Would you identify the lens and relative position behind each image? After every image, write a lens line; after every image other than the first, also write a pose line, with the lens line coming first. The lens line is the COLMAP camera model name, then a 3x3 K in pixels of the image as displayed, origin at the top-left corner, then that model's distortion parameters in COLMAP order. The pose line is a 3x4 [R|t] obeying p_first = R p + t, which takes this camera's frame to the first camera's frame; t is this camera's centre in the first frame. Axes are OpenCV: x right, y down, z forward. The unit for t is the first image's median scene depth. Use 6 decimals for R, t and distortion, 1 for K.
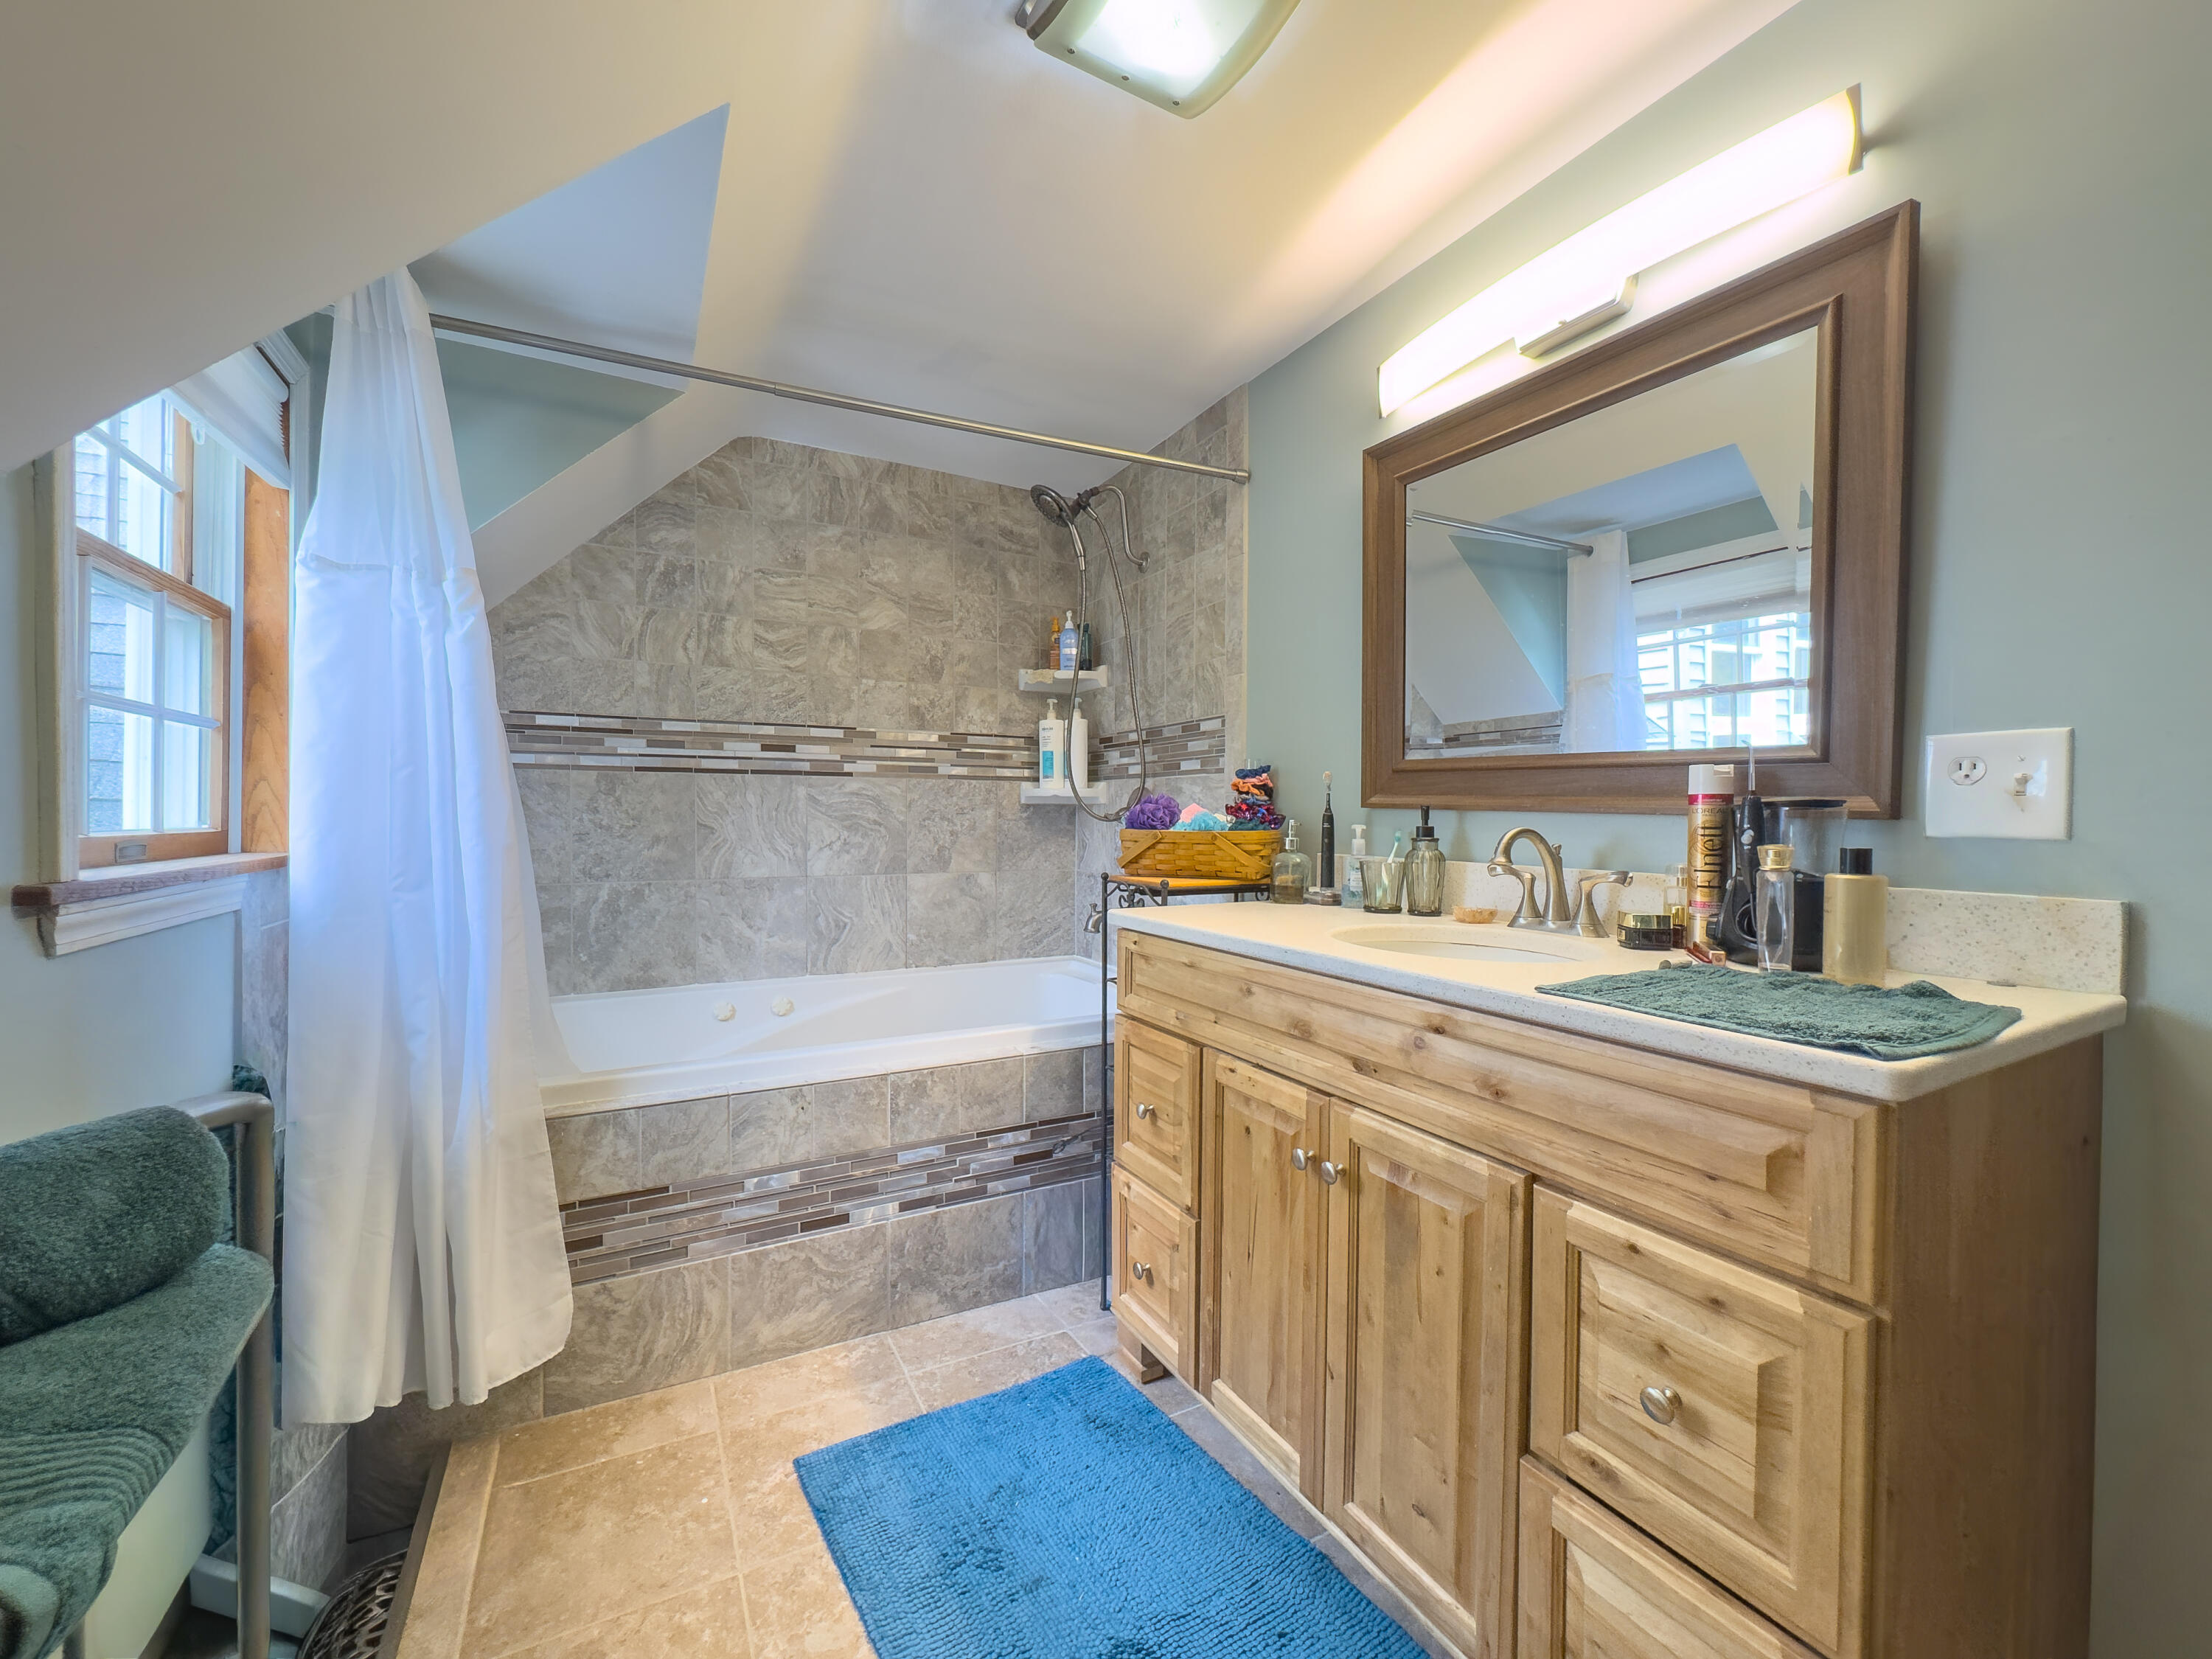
lens RADIAL K [[880.9, 0, 1099.7], [0, 880.9, 827.9], [0, 0, 1]] dist [-0.006812, 0.000594]
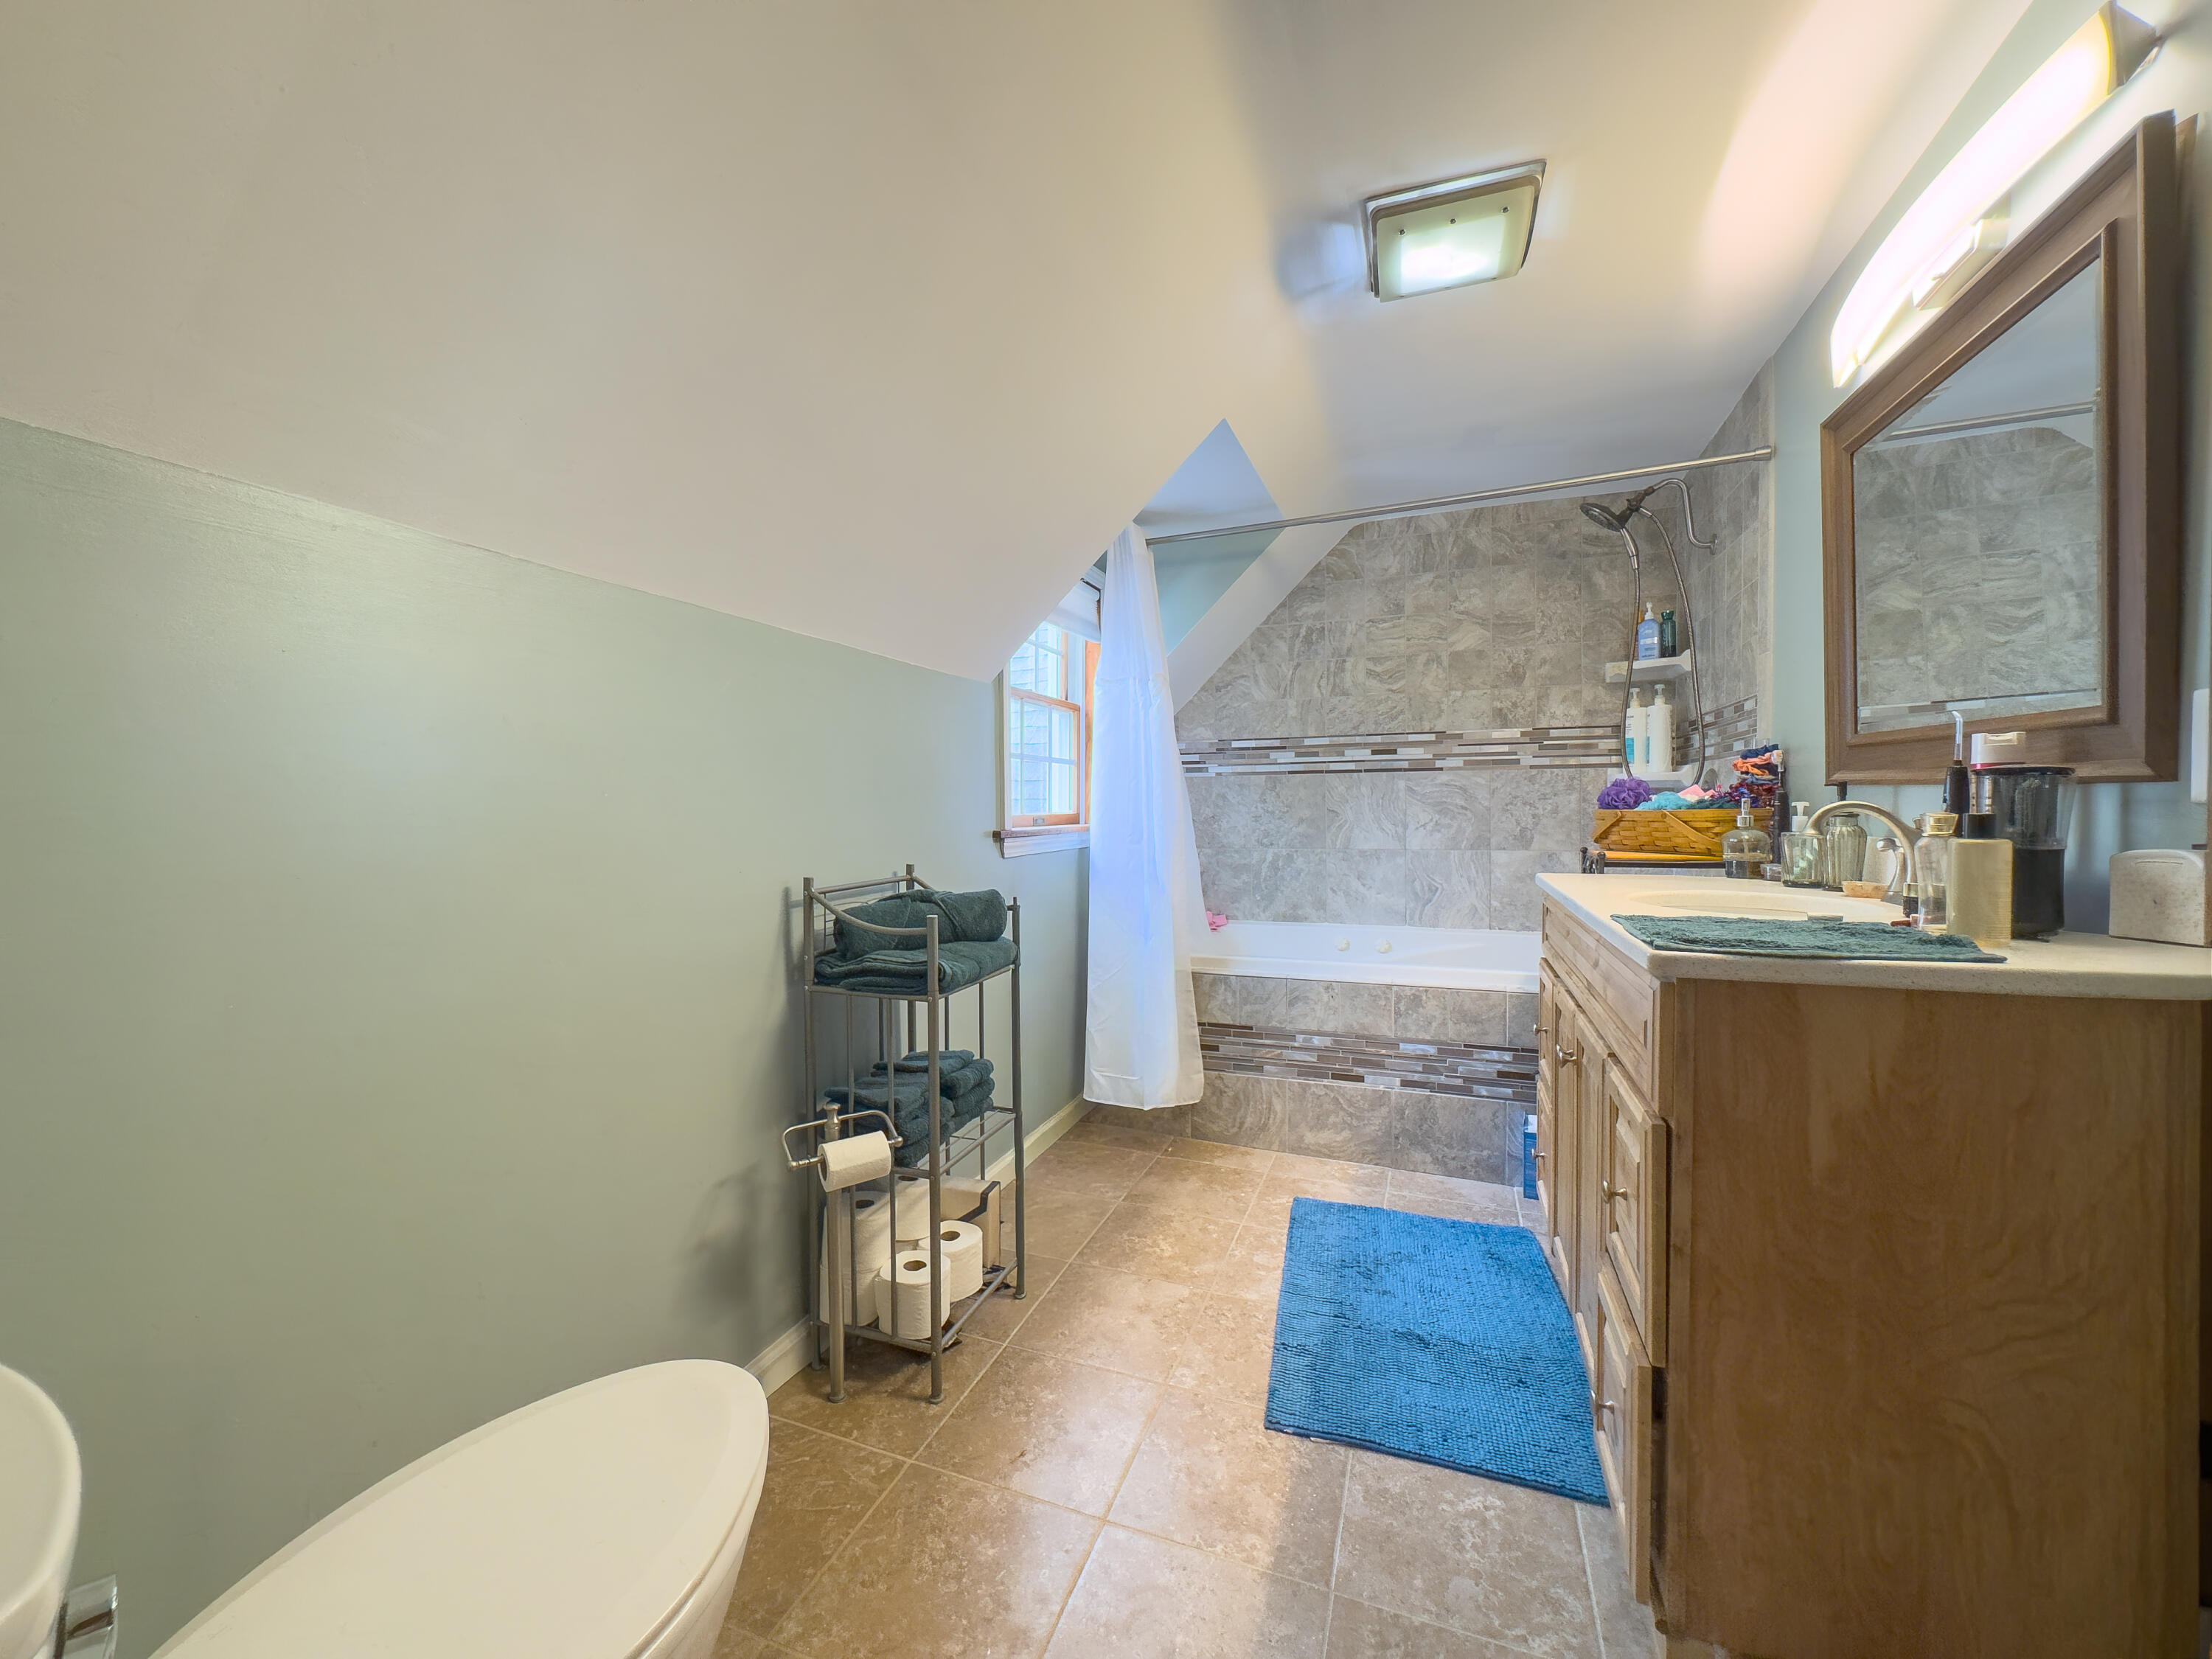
lens RADIAL K [[880.9, 0, 1102.4], [0, 880.9, 826.3], [0, 0, 1]] dist [-0.006812, 0.000594]
pose [[0.645983, 0.004622, -0.763338, 0.419175], [0.001425, 0.999973, 0.007260, 0.012247], [0.763351, -0.005777, 0.645959, -0.203332]]
